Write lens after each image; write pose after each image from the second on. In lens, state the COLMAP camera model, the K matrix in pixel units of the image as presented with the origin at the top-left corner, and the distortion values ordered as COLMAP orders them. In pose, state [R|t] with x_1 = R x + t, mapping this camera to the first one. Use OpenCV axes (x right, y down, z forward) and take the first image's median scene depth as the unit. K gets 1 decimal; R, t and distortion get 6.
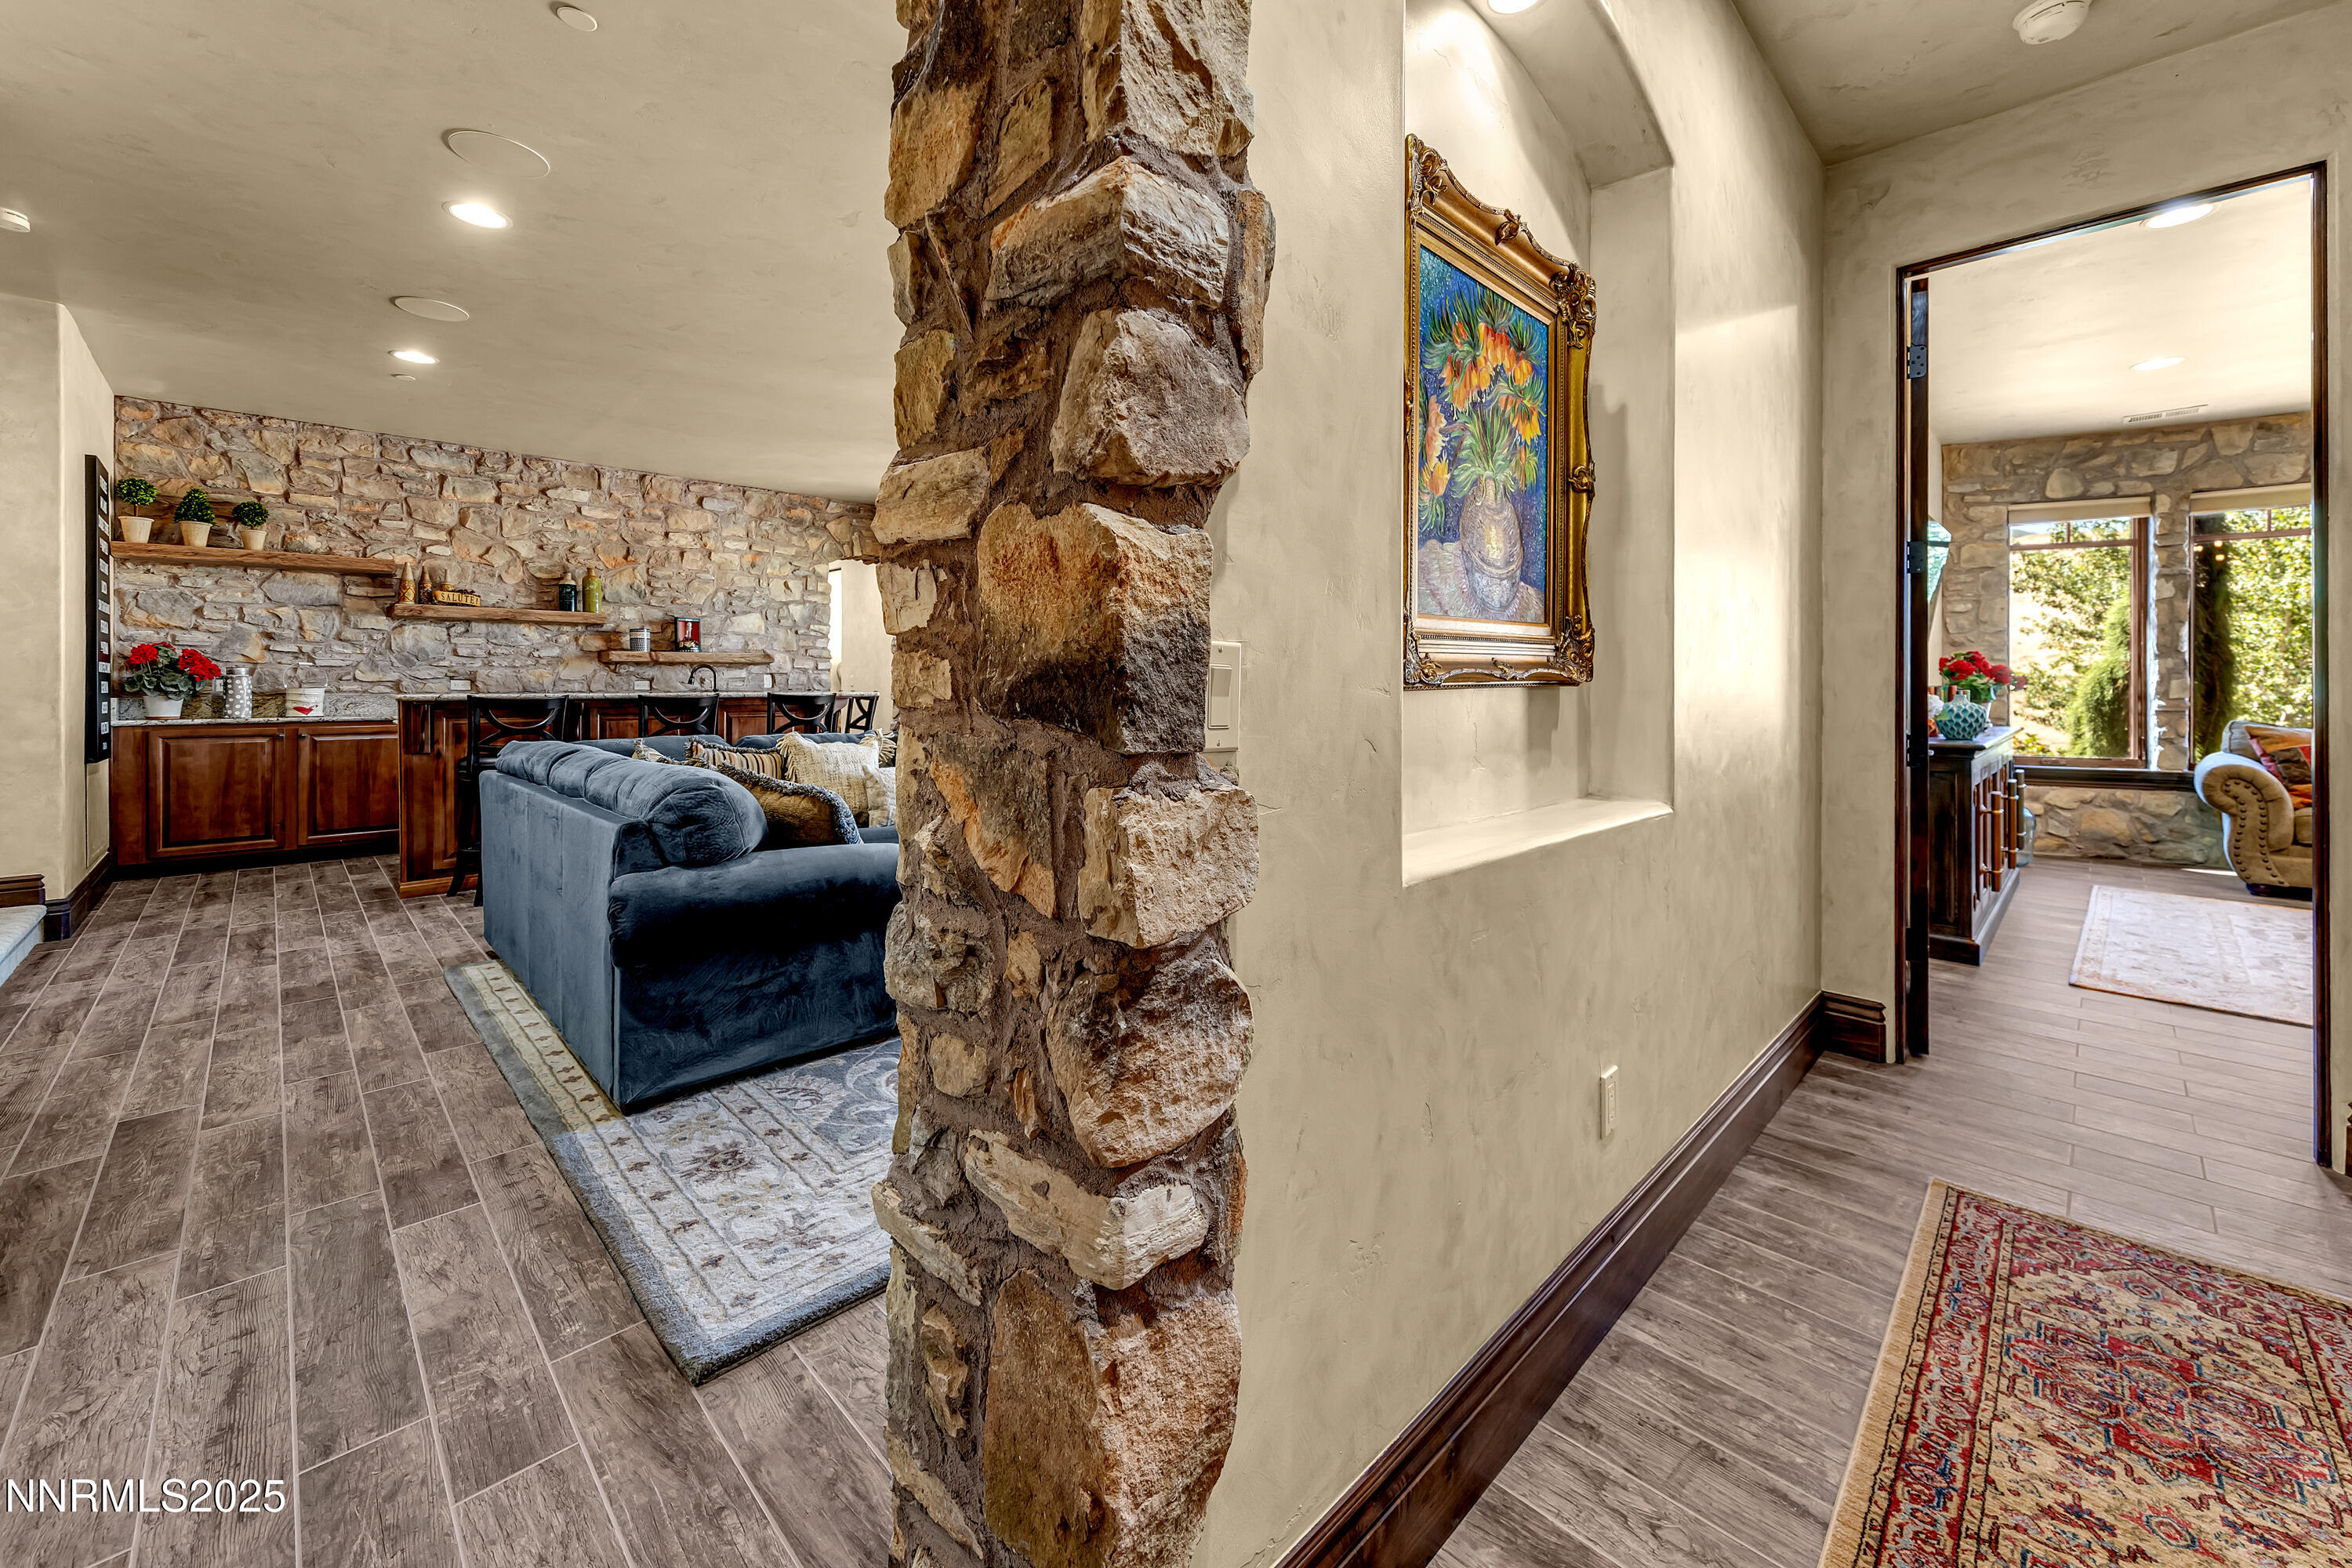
lens RADIAL K [[930.0, 0, 1202.6], [0, 930.0, 683.7], [0, 0, 1]] dist [0.005914, 0.000332]
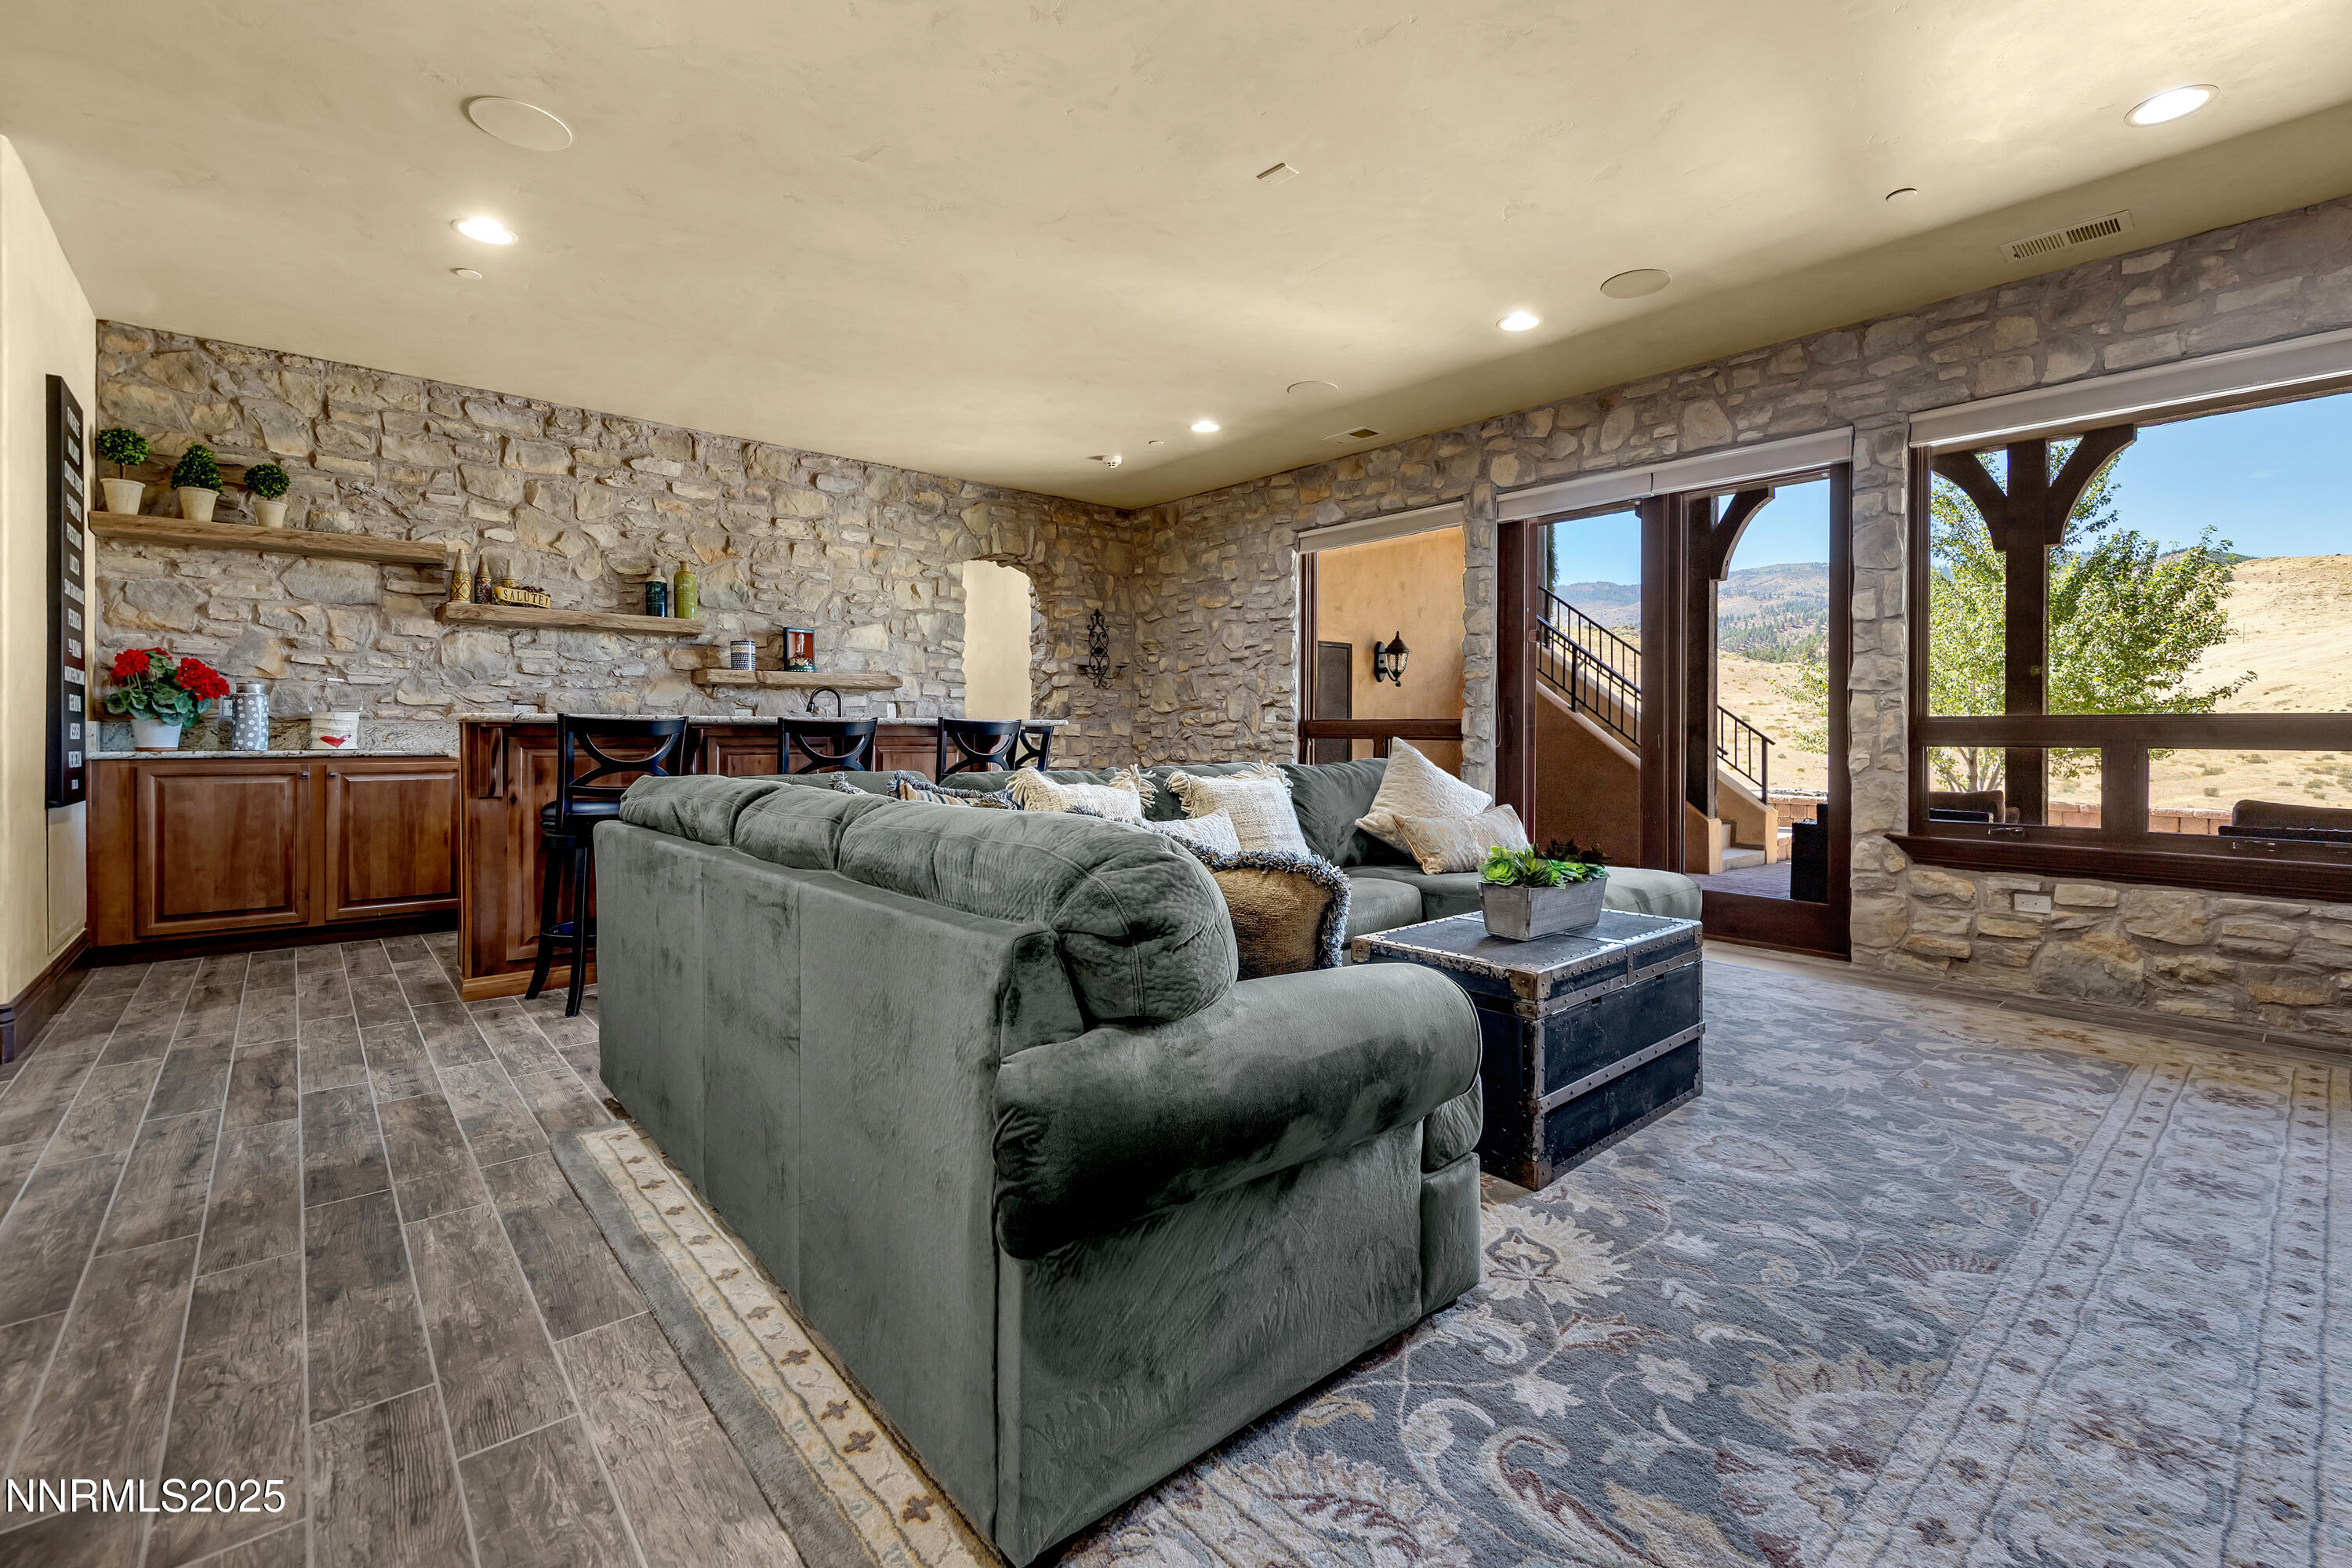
lens RADIAL K [[1022.9, 0, 1205.1], [0, 1022.9, 732.8], [0, 0, 1]] dist [0.006860, -0.000648]
pose [[0.998296, 0.000961, -0.058351, -0.196012], [-0.001020, 0.999999, -0.000976, 0.020339], [0.058350, 0.001034, 0.998296, 0.198667]]
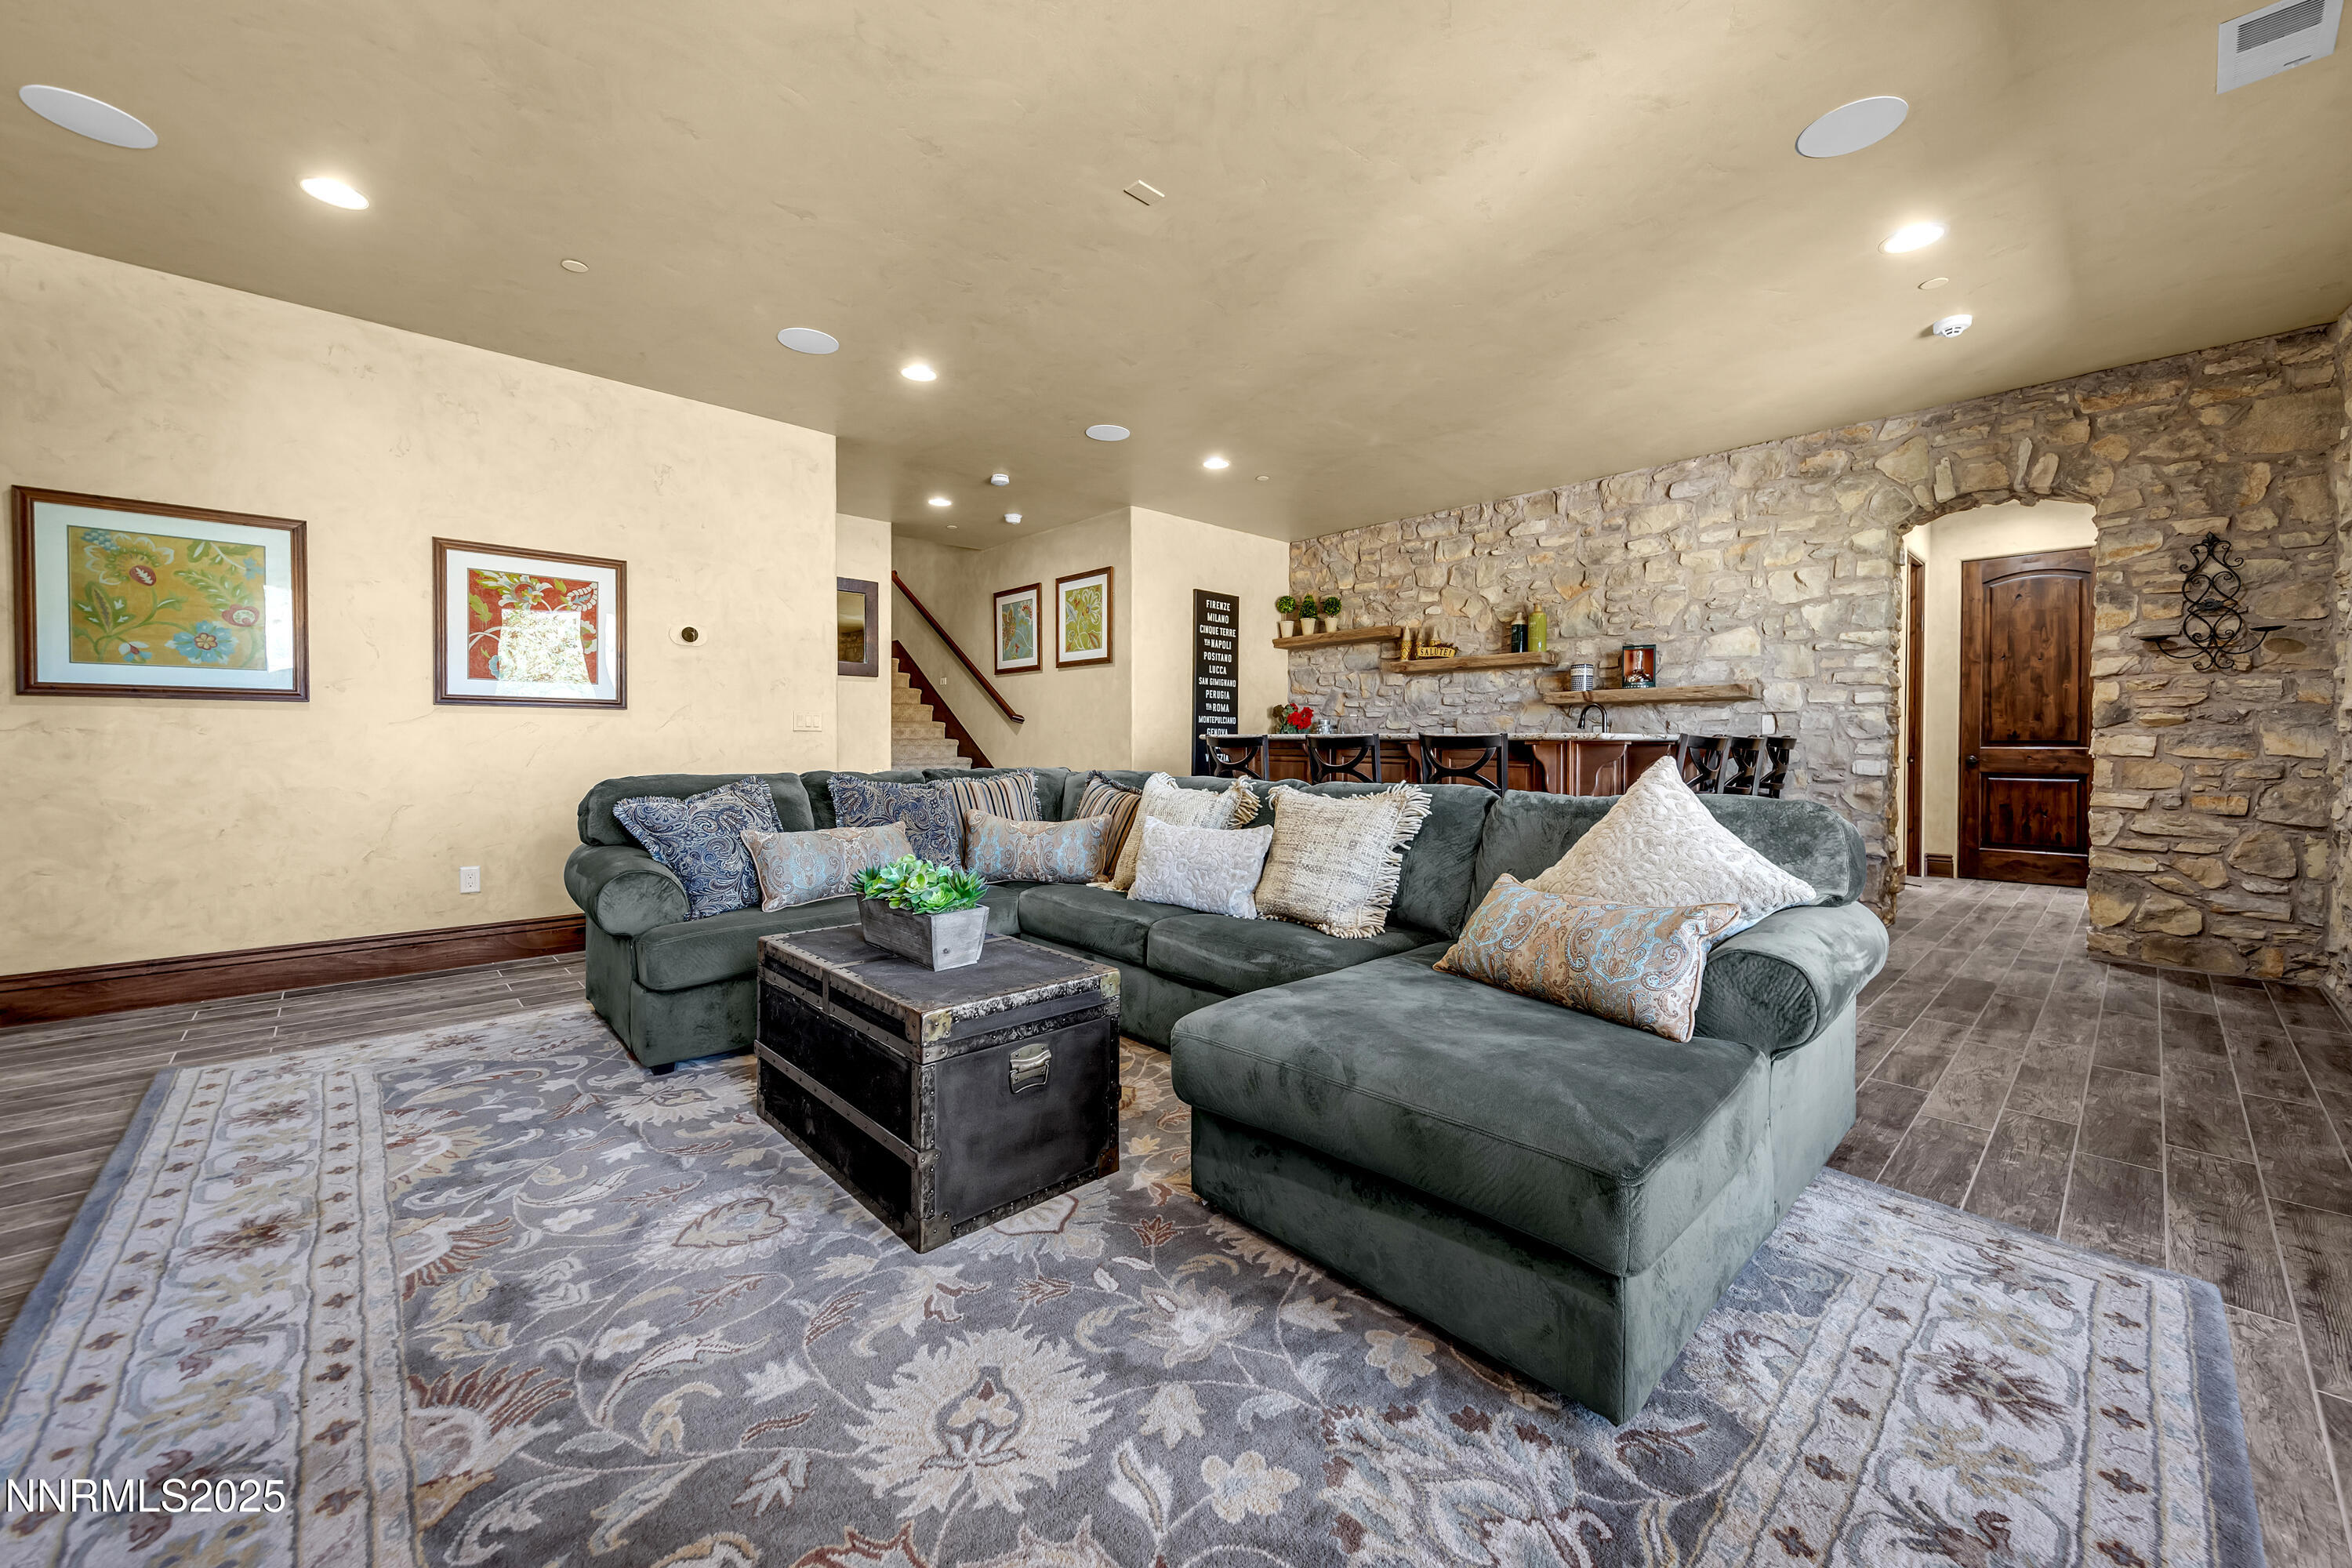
lens RADIAL K [[893.5, 0, 1164.7], [0, 893.5, 765.3], [0, 0, 1]] dist [0.006842, -0.000576]
pose [[-0.054057, 0.023992, -0.998250, 0.274719], [-0.005388, 0.999690, 0.024318, 0.017958], [0.998523, 0.006694, -0.053911, 0.759930]]
